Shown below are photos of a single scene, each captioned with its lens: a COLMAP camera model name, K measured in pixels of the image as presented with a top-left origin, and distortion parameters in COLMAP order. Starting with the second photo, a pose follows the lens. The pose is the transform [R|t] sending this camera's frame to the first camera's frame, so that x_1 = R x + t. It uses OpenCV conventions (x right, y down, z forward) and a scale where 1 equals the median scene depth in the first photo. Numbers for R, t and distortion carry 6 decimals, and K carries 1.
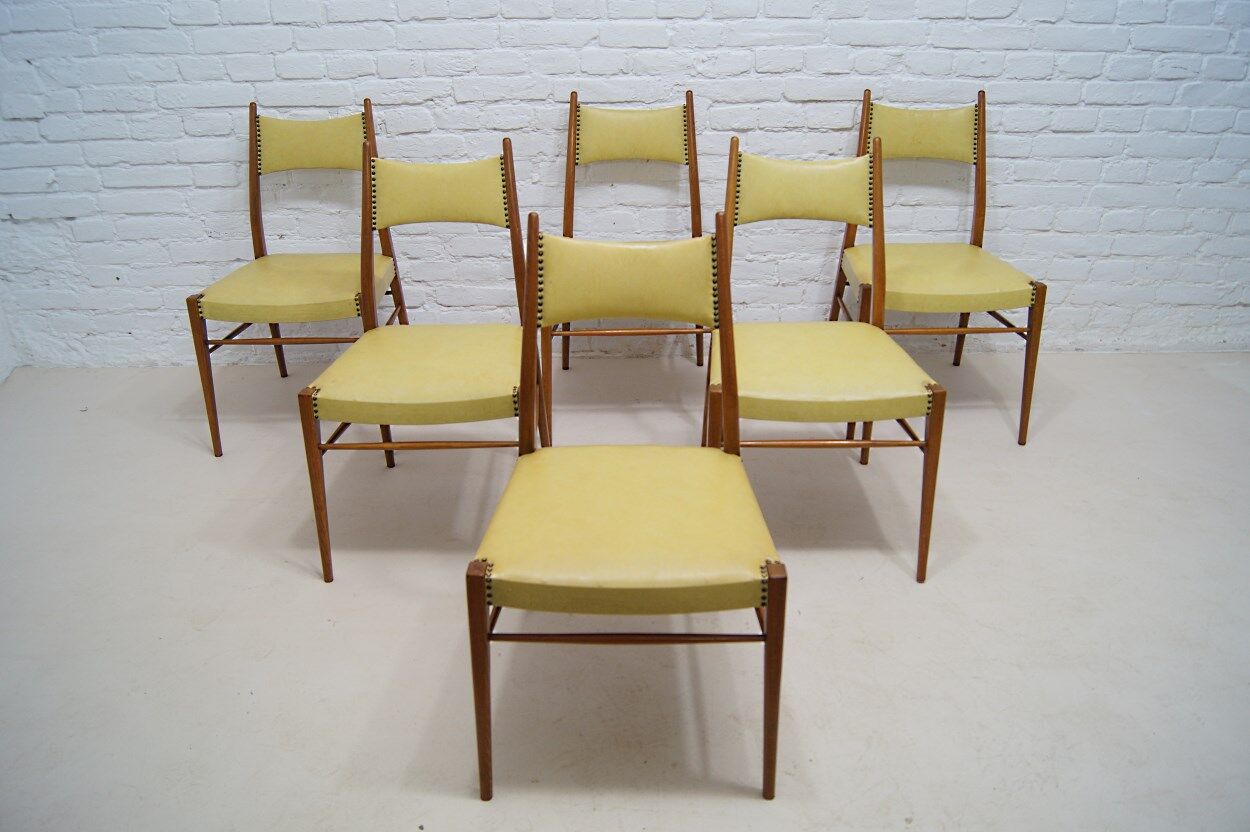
lens RADIAL K [[984.2, 0, 628.0], [0, 984.2, 417.1], [0, 0, 1]] dist [-0.082062, 0.016239]
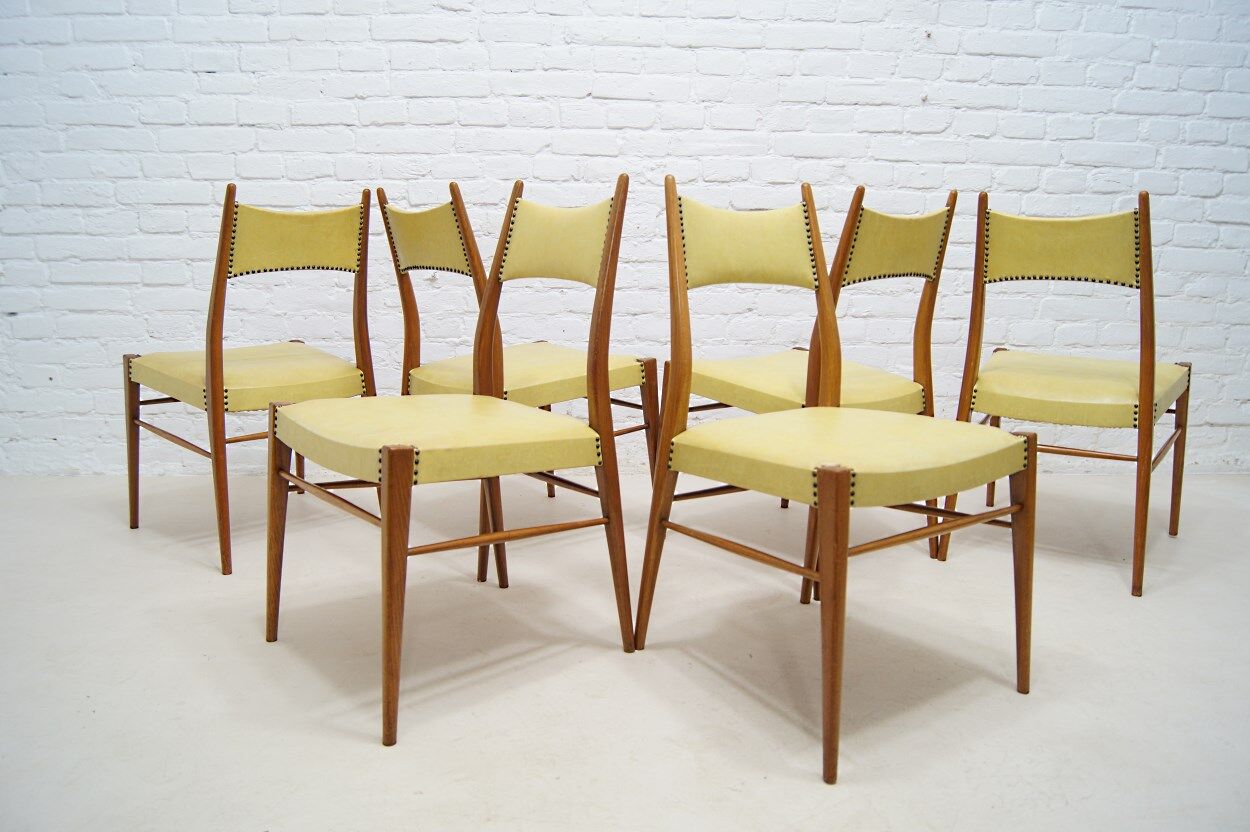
lens RADIAL K [[984.2, 0, 628.0], [0, 984.2, 417.1], [0, 0, 1]] dist [-0.082062, 0.016239]
pose [[0.999686, 0.015172, 0.019932, 0.034761], [-0.008610, 0.955346, -0.295366, 0.191113], [-0.023523, 0.295101, 0.955176, 0.086712]]
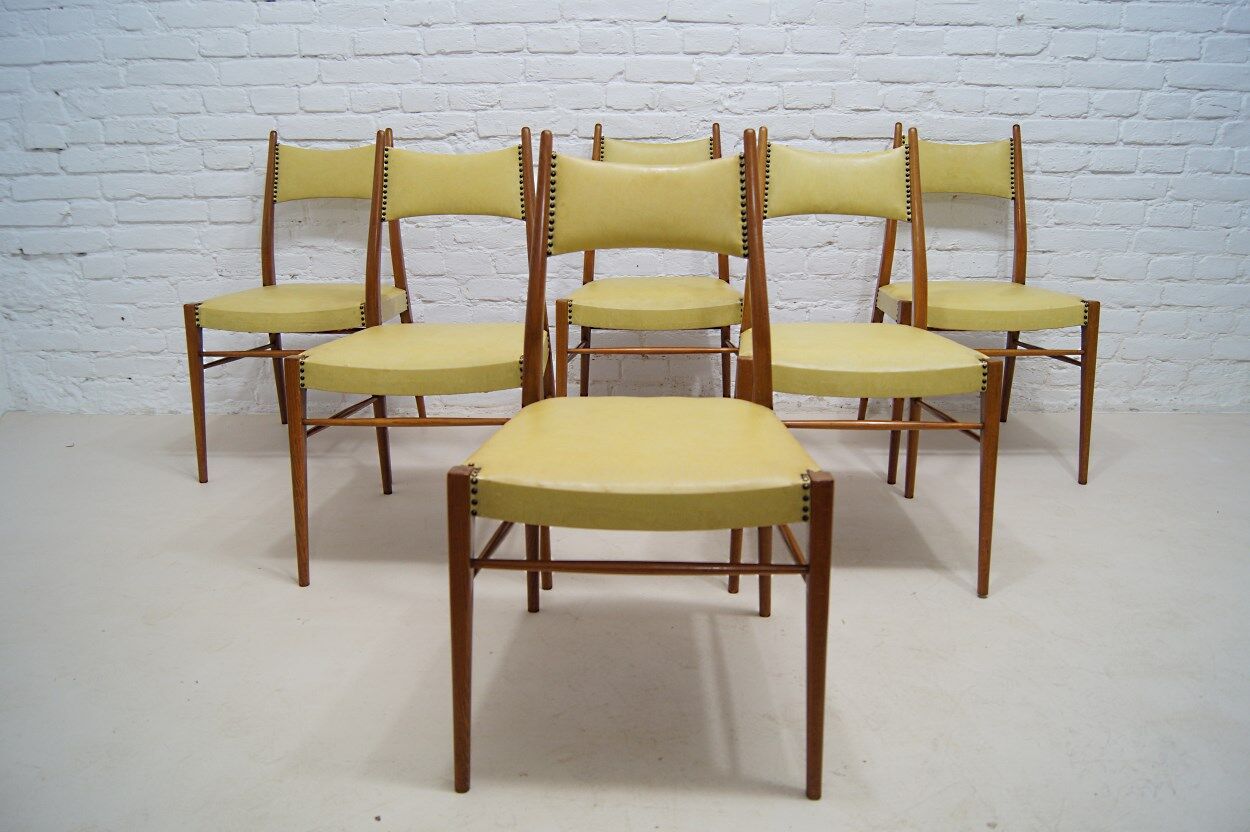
lens RADIAL K [[984.2, 0, 628.0], [0, 984.2, 417.1], [0, 0, 1]] dist [-0.082062, 0.016239]
pose [[0.999518, 0.014071, -0.027686, 0.005870], [-0.019163, 0.980958, -0.193272, 0.144897], [0.024439, 0.193710, 0.980754, 0.091491]]
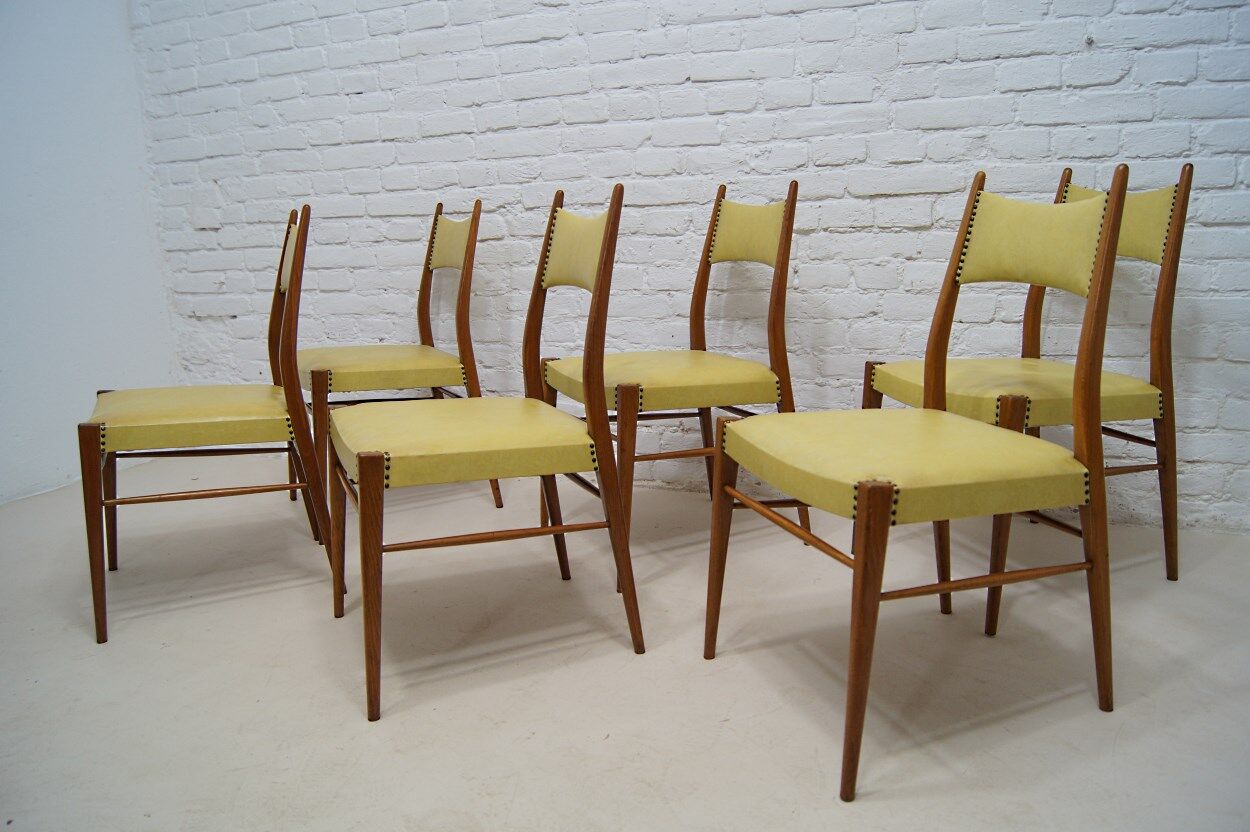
lens RADIAL K [[984.2, 0, 628.0], [0, 984.2, 417.1], [0, 0, 1]] dist [-0.082062, 0.016239]
pose [[0.905602, 0.059201, -0.419977, 0.367274], [-0.168197, 0.959146, -0.227482, 0.099372], [0.389352, 0.276647, 0.878562, 0.211222]]
